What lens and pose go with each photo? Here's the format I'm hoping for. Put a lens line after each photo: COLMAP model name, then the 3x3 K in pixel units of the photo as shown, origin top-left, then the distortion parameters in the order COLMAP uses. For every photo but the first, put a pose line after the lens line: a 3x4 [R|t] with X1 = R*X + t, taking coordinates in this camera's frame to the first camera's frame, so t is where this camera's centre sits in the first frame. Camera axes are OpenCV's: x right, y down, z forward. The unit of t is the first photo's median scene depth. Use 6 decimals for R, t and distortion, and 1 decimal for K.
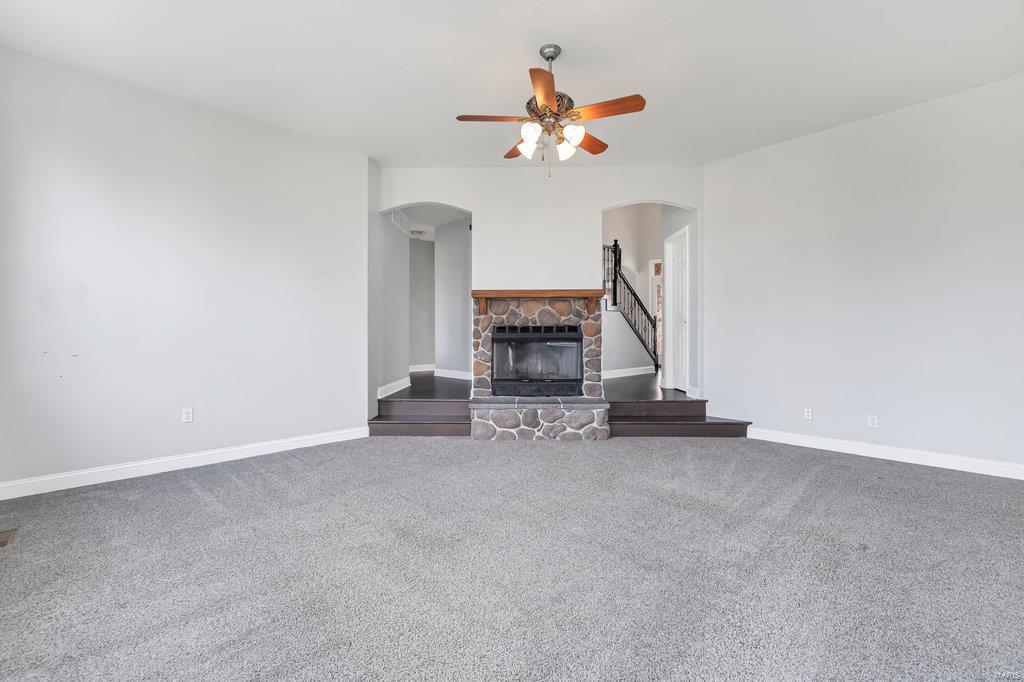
lens RADIAL K [[445.6, 0, 507.8], [0, 445.6, 327.8], [0, 0, 1]] dist [-0.000495, -0.000055]
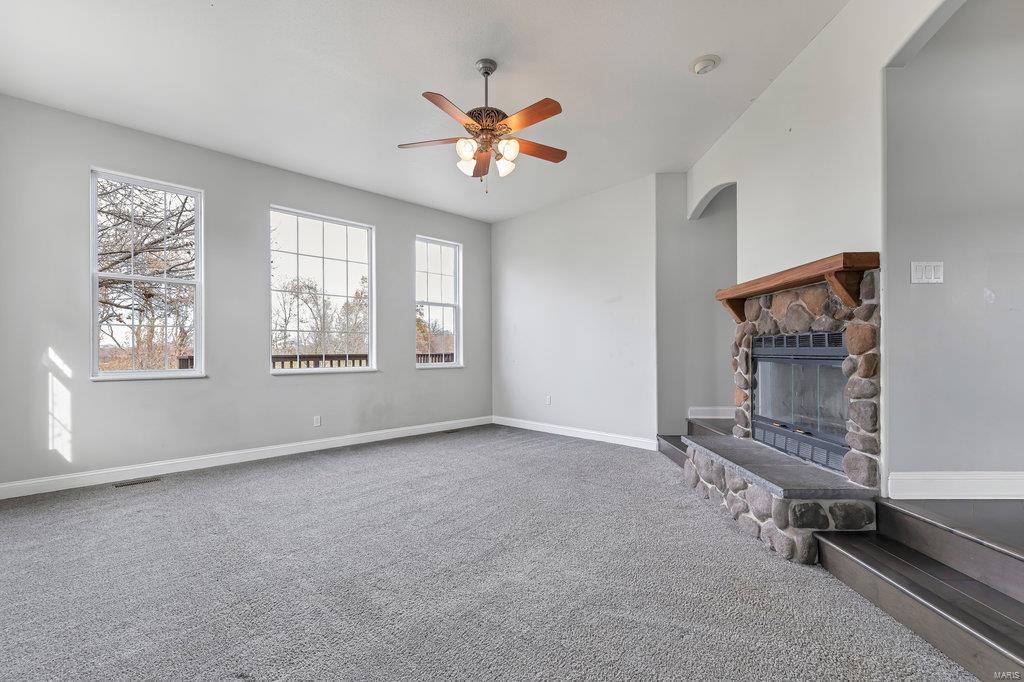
lens RADIAL K [[459.2, 0, 512.0], [0, 459.2, 341.0], [0, 0, 1]] dist [-0.000397, -0.000040]
pose [[0.012219, -0.018343, -0.999757, 0.667183], [0.003643, 0.999826, -0.018300, 0.013690], [0.999919, -0.003419, 0.012284, 0.626233]]
